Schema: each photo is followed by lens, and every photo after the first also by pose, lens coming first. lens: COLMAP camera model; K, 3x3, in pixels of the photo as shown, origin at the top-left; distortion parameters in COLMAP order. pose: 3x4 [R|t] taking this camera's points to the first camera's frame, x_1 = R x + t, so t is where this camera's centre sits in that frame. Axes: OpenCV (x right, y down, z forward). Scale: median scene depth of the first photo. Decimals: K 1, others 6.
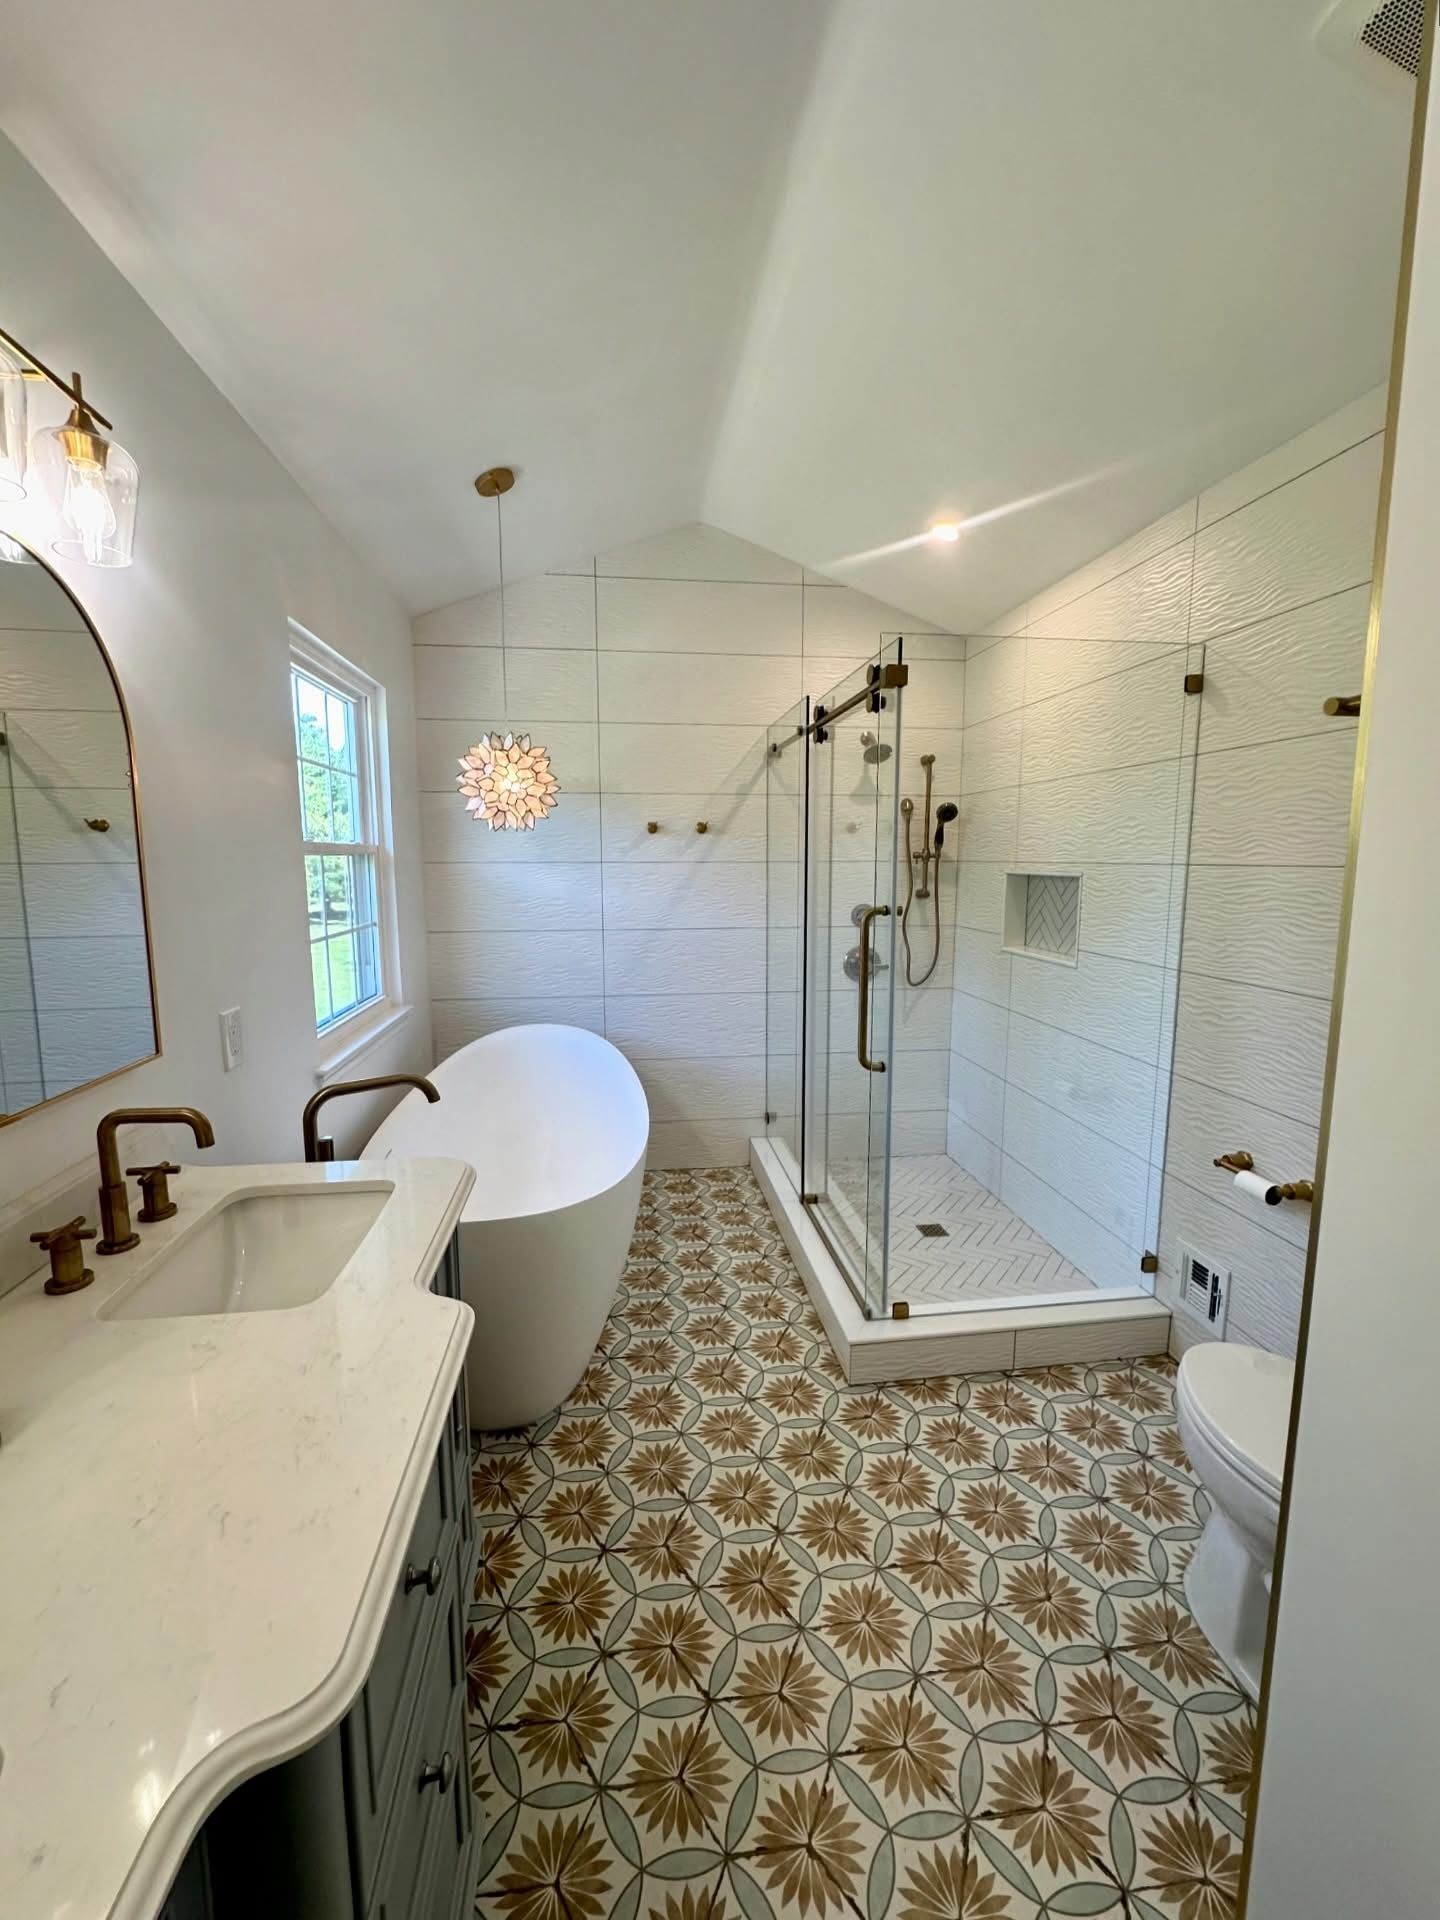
lens RADIAL K [[787.4, 0, 720.0], [0, 787.4, 960.0], [0, 0, 1]] dist [0.001054, 0.000170]
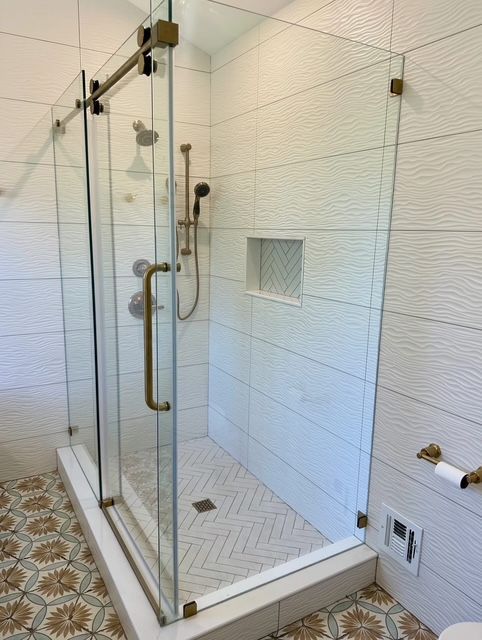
lens RADIAL K [[484.3, 0, 254.0], [0, 484.3, 326.7], [0, 0, 1]] dist [0.081135, -0.116997]
pose [[0.917039, -0.053347, 0.395212, 0.039874], [0.025927, 0.996891, 0.074404, -0.020321], [-0.397953, -0.057985, 0.915572, 0.252213]]
